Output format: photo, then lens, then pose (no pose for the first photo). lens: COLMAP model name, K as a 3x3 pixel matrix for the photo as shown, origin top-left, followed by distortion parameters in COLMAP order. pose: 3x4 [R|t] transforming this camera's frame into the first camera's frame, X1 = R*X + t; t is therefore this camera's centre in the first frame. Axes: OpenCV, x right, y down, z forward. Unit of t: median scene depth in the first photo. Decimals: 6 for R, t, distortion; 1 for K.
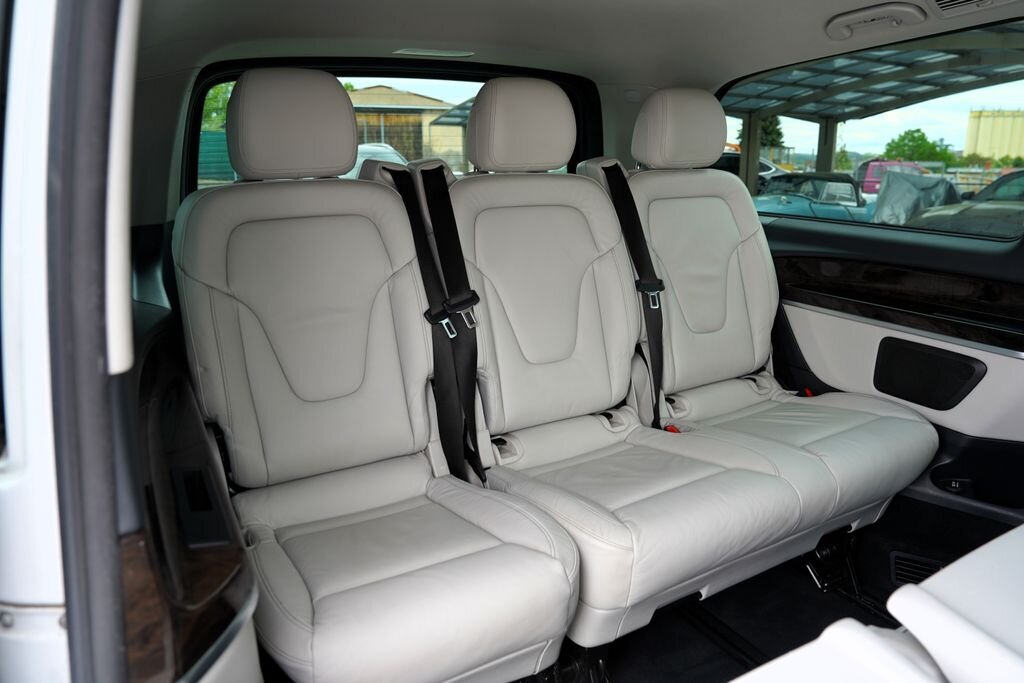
lens RADIAL K [[684.3, 0, 512.0], [0, 684.3, 341.5], [0, 0, 1]] dist [-0.110075, 0.071659]
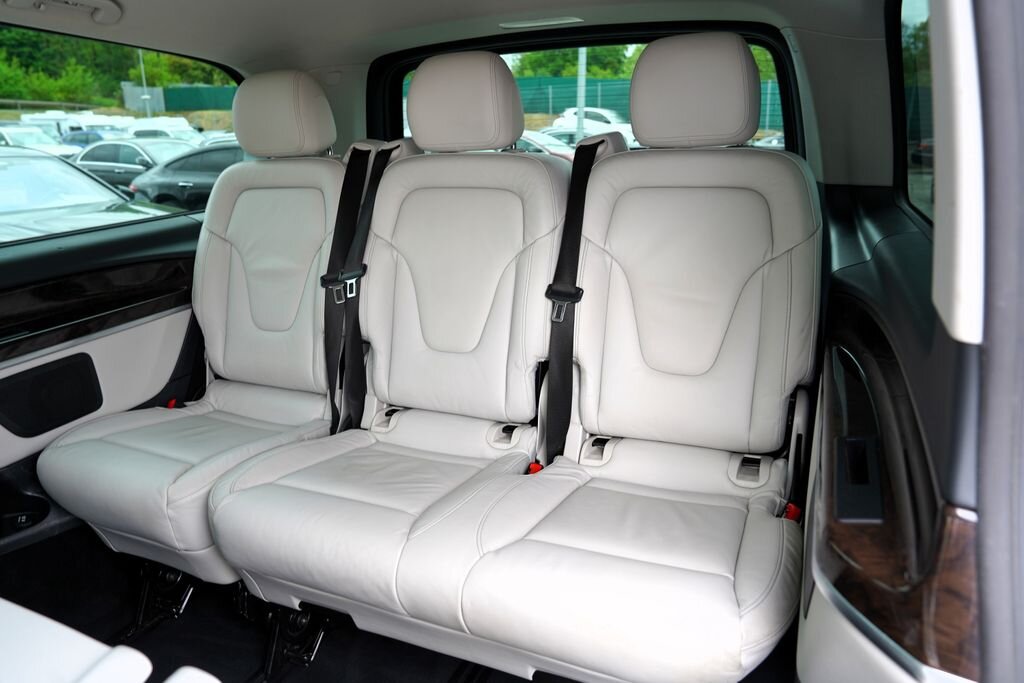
lens RADIAL K [[701.9, 0, 516.1], [0, 701.9, 341.2], [0, 0, 1]] dist [-0.108415, 0.078762]
pose [[0.589671, 0.220942, -0.776835, 0.851026], [-0.179328, 0.973662, 0.140800, -0.136669], [0.787483, 0.056283, 0.613761, 0.457987]]
